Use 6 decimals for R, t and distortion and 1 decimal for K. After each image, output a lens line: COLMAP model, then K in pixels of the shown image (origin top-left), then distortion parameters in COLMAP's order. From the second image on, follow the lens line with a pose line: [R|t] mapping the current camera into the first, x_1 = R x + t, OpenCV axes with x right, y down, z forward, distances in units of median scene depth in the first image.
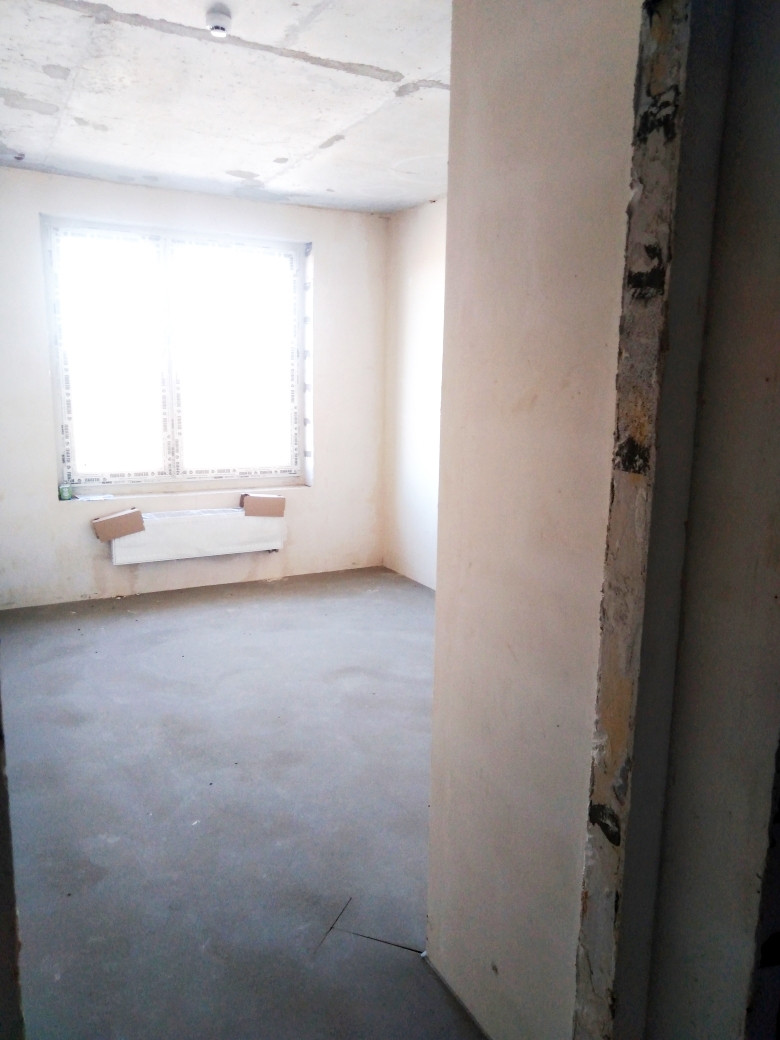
lens RADIAL K [[780.5, 0, 398.5], [0, 780.5, 516.2], [0, 0, 1]] dist [0.011605, 0.003370]
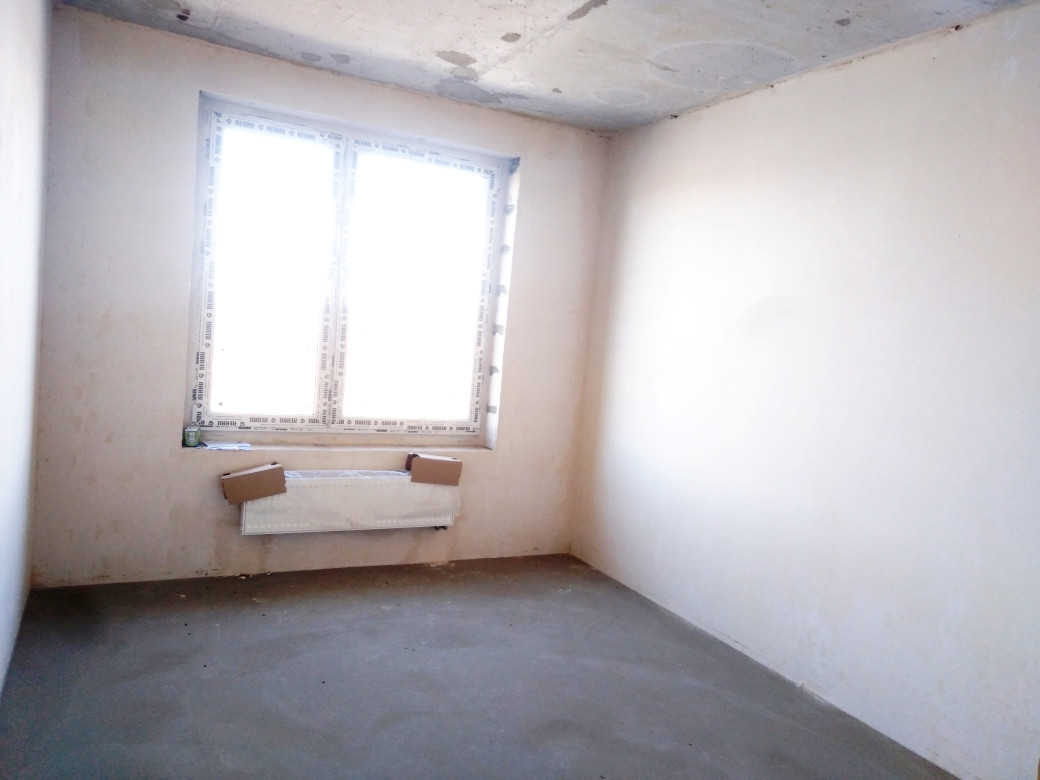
lens RADIAL K [[780.5, 0, 511.1], [0, 780.5, 390.4], [0, 0, 1]] dist [0.011605, 0.003370]
pose [[0.996844, 0.073787, -0.029293, -0.082633], [-0.076379, 0.992013, -0.100384, -0.021688], [0.021652, 0.102305, 0.994517, 0.211428]]
